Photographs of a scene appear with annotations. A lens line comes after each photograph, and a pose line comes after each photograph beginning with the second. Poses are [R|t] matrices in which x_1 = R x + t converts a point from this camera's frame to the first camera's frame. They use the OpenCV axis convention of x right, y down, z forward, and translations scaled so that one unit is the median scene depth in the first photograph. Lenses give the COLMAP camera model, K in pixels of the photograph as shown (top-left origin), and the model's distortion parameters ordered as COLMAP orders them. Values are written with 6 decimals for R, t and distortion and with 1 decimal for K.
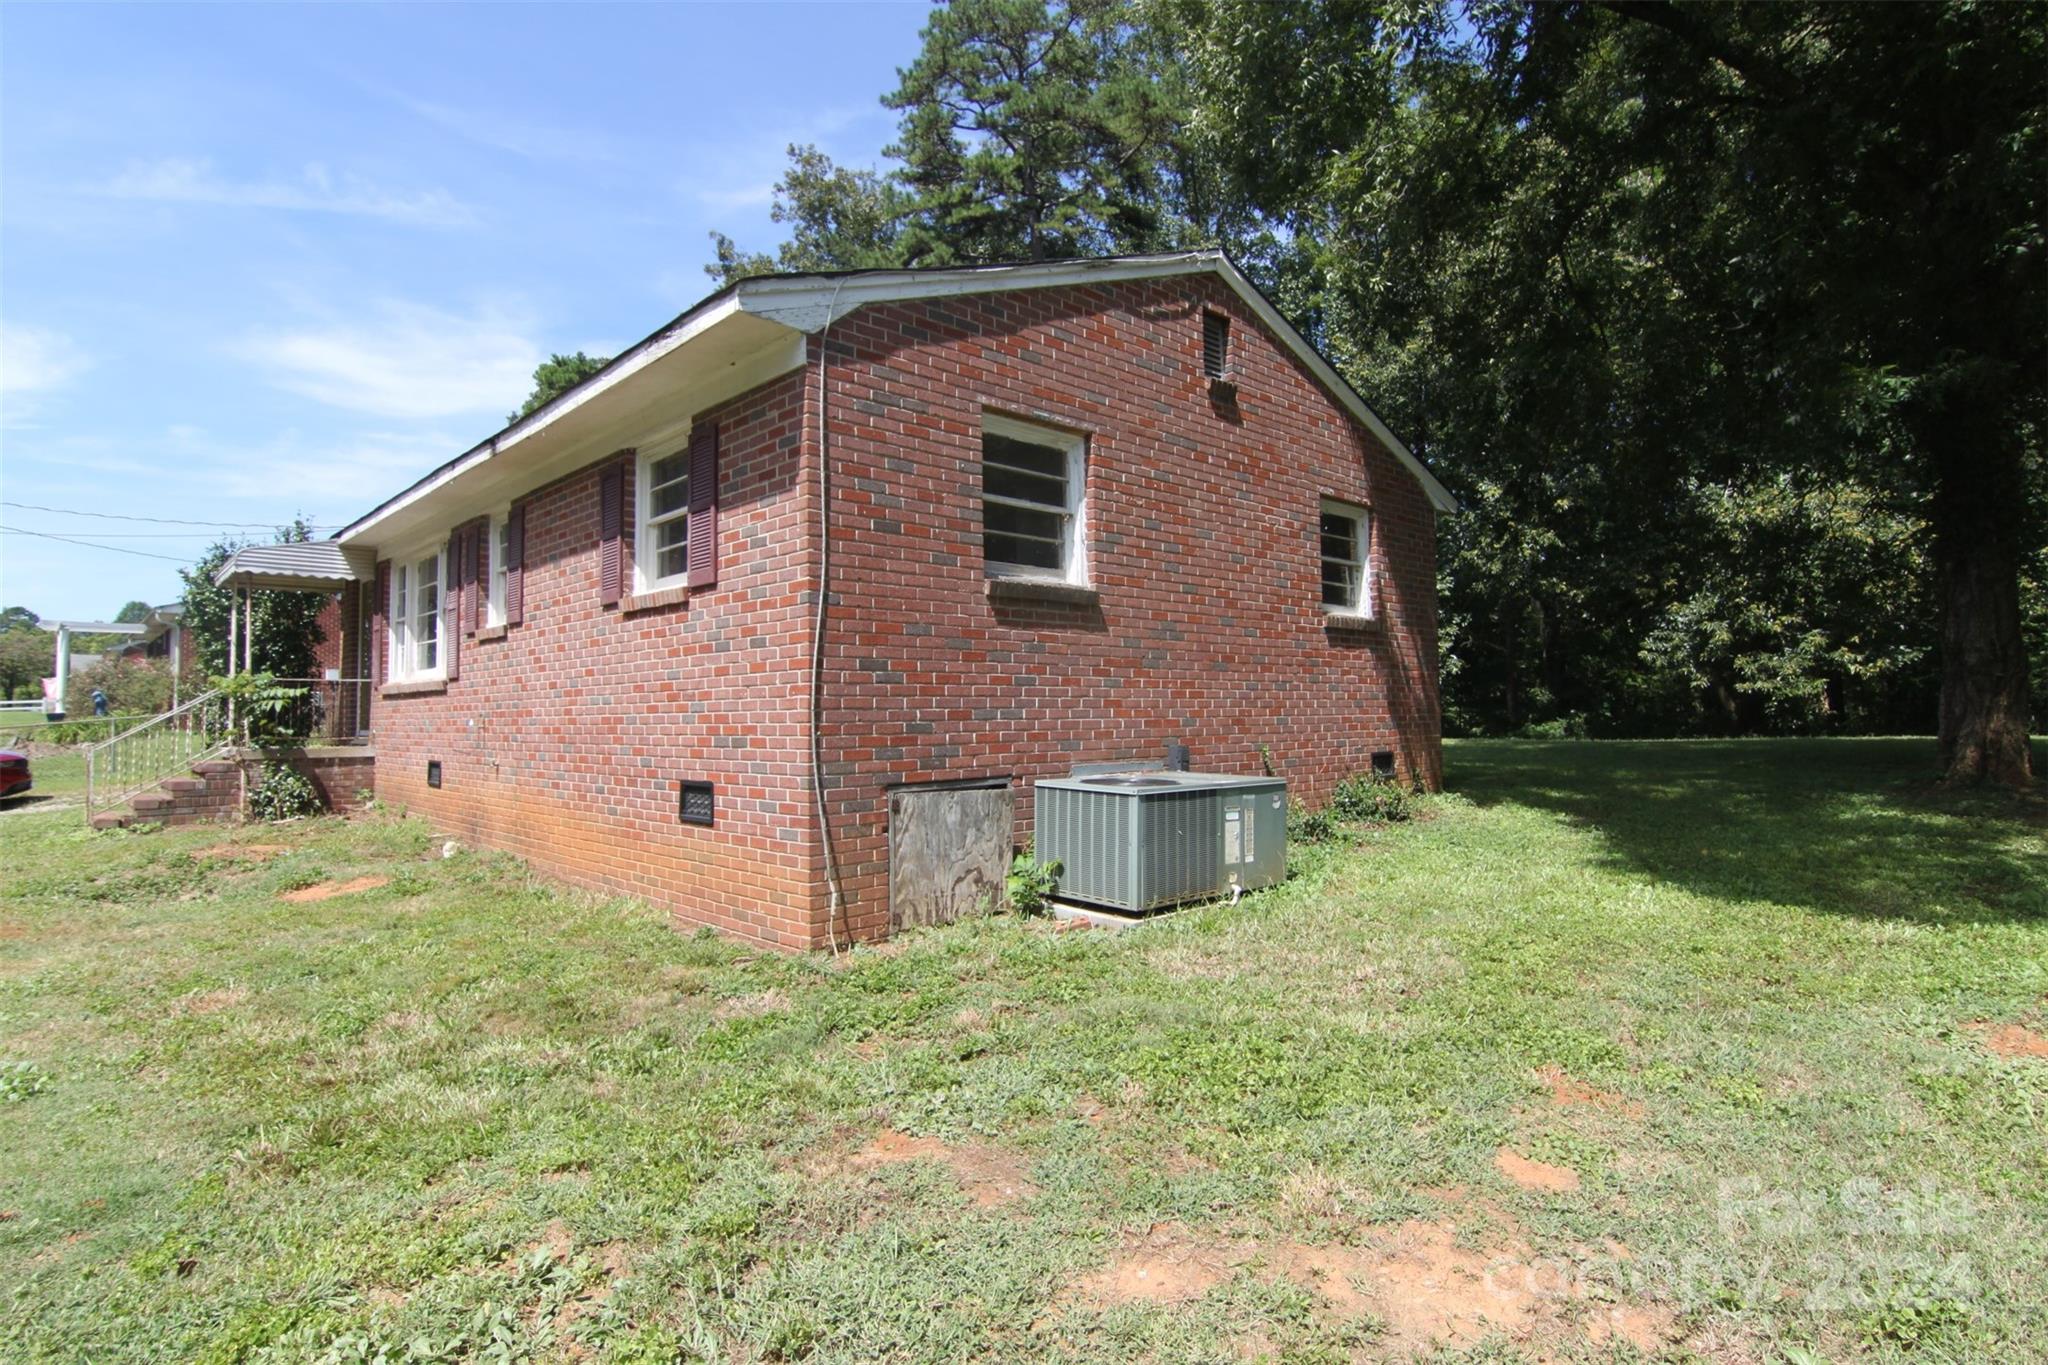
lens RADIAL K [[1056.4, 0, 1024.0], [0, 1056.4, 682.5], [0, 0, 1]] dist [-0.001913, -0.015518]
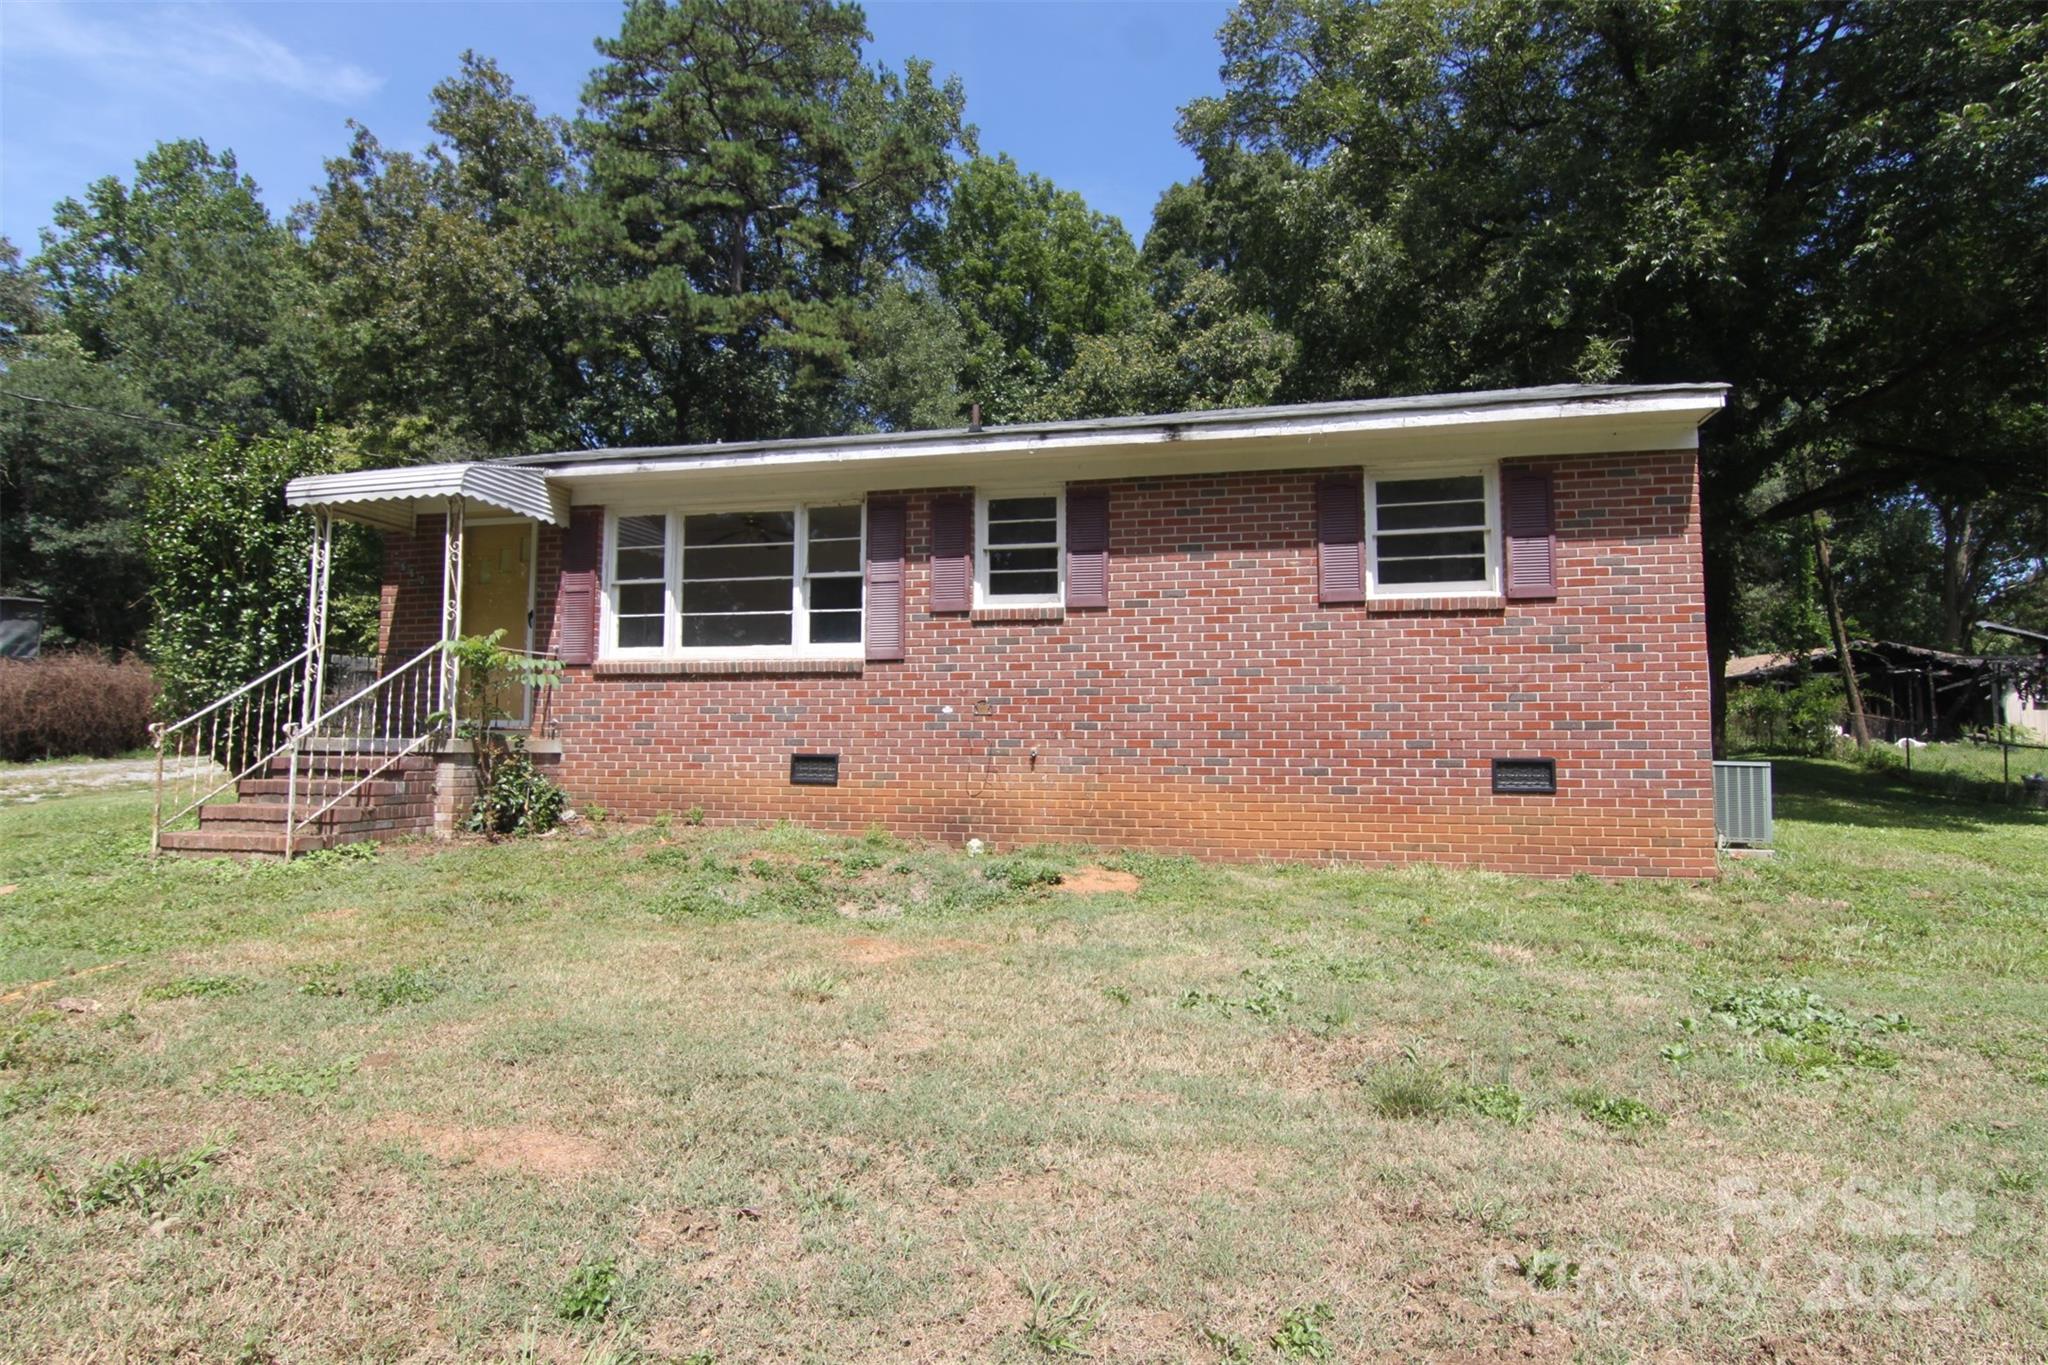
lens RADIAL K [[1052.6, 0, 1028.6], [0, 1052.6, 662.6], [0, 0, 1]] dist [-0.001834, -0.014291]
pose [[0.831691, 0.054278, 0.552579, -0.921247], [-0.030733, 0.998185, -0.051793, 0.040798], [-0.554387, 0.026093, 0.831850, 0.195821]]
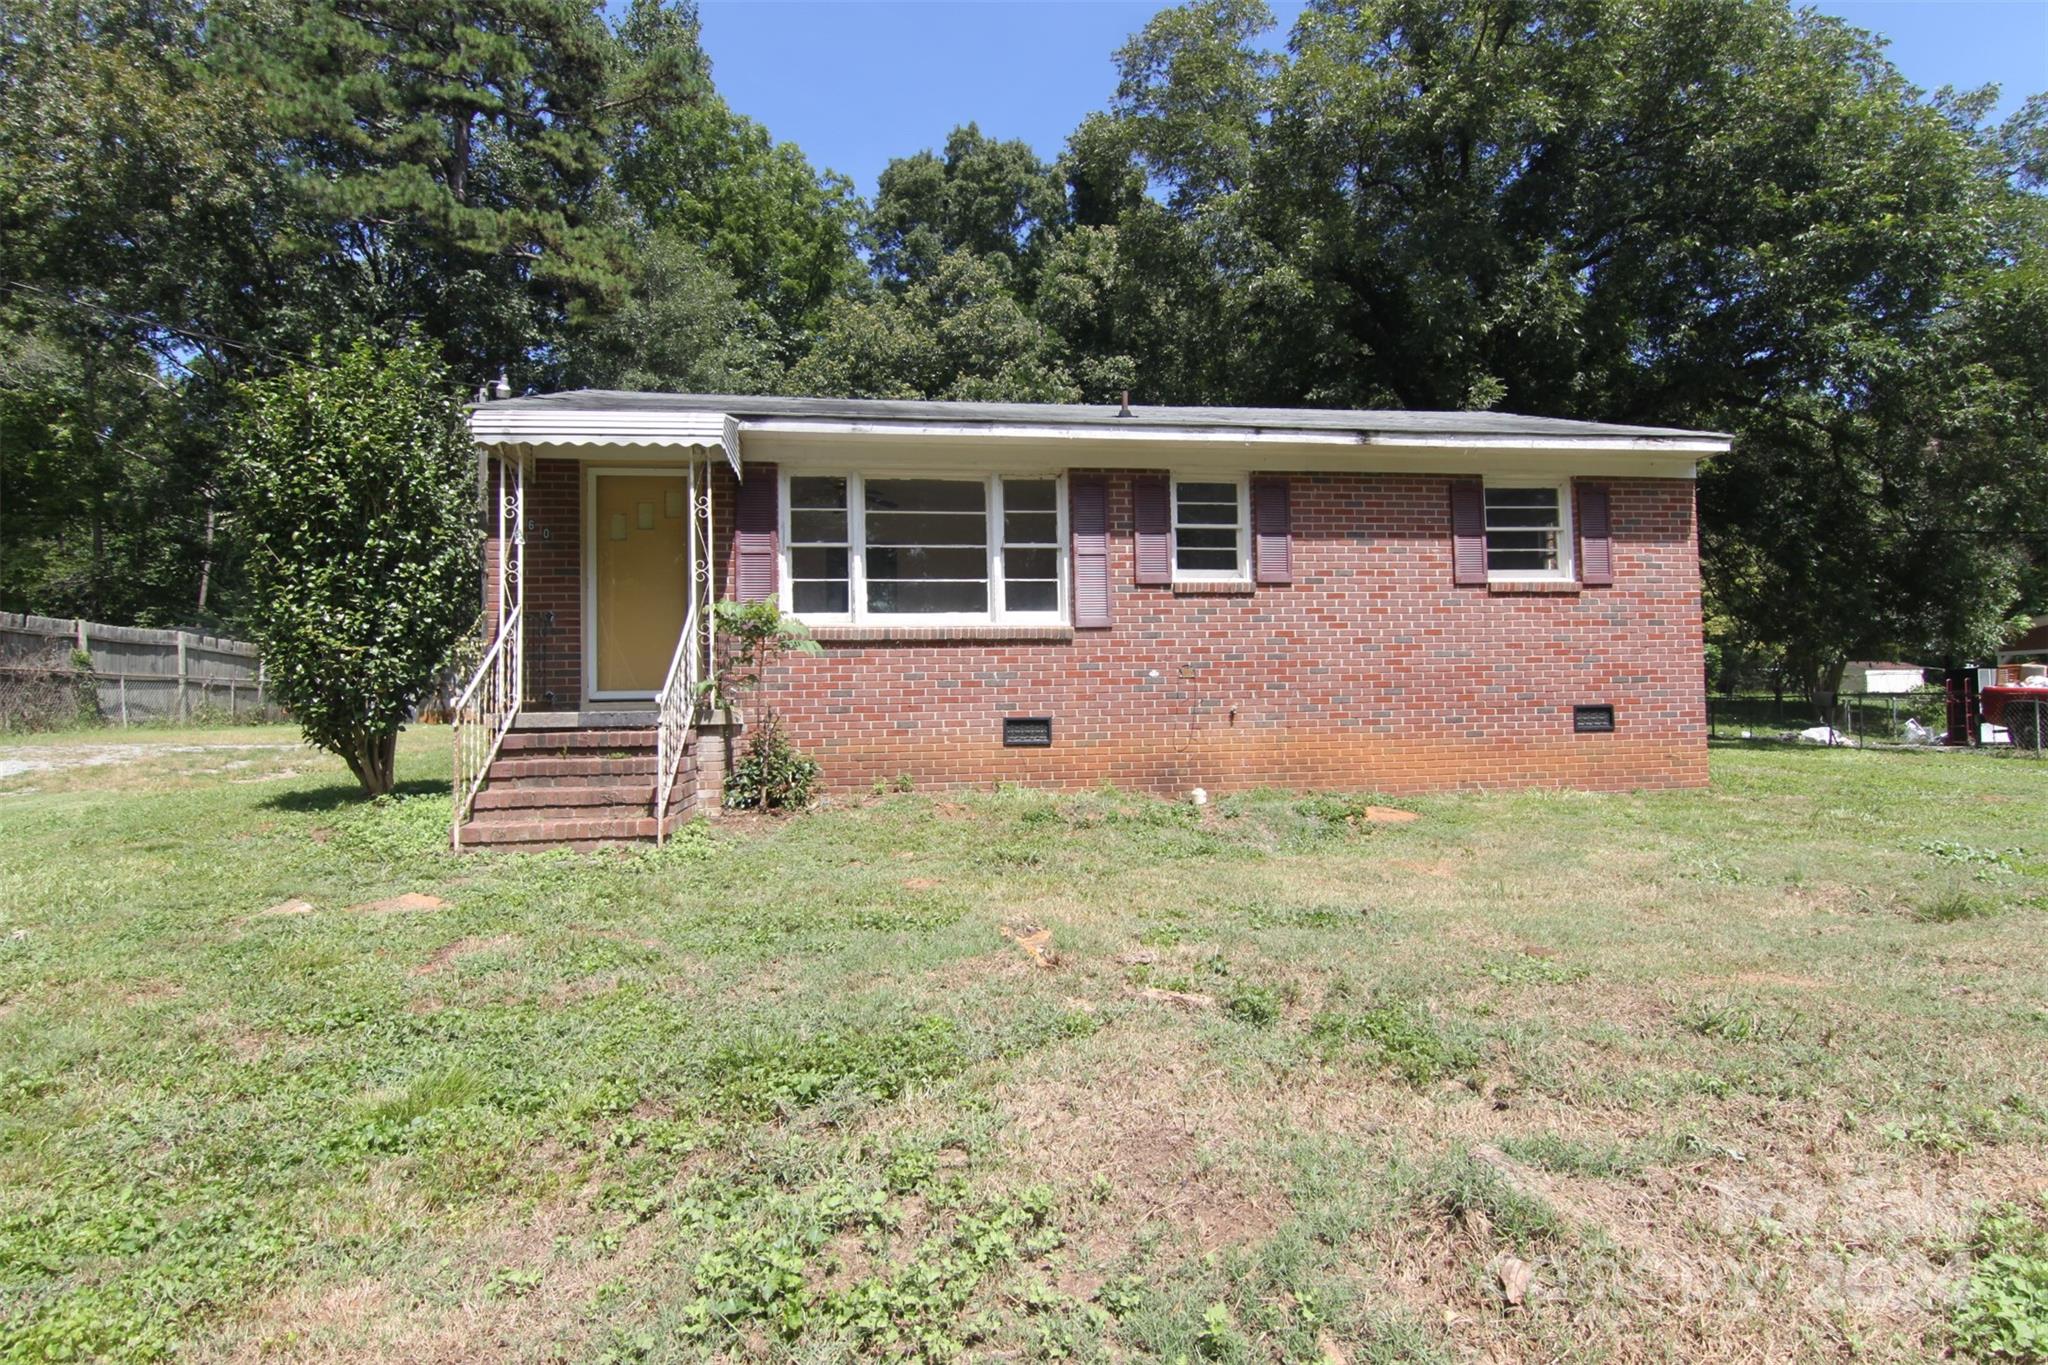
lens RADIAL K [[1052.6, 0, 1028.6], [0, 1052.6, 662.6], [0, 0, 1]] dist [-0.001834, -0.014291]
pose [[0.566547, 0.032540, 0.823387, -1.340166], [-0.014408, 0.999458, -0.029585, 0.056537], [-0.823903, 0.004898, 0.566709, 0.507954]]
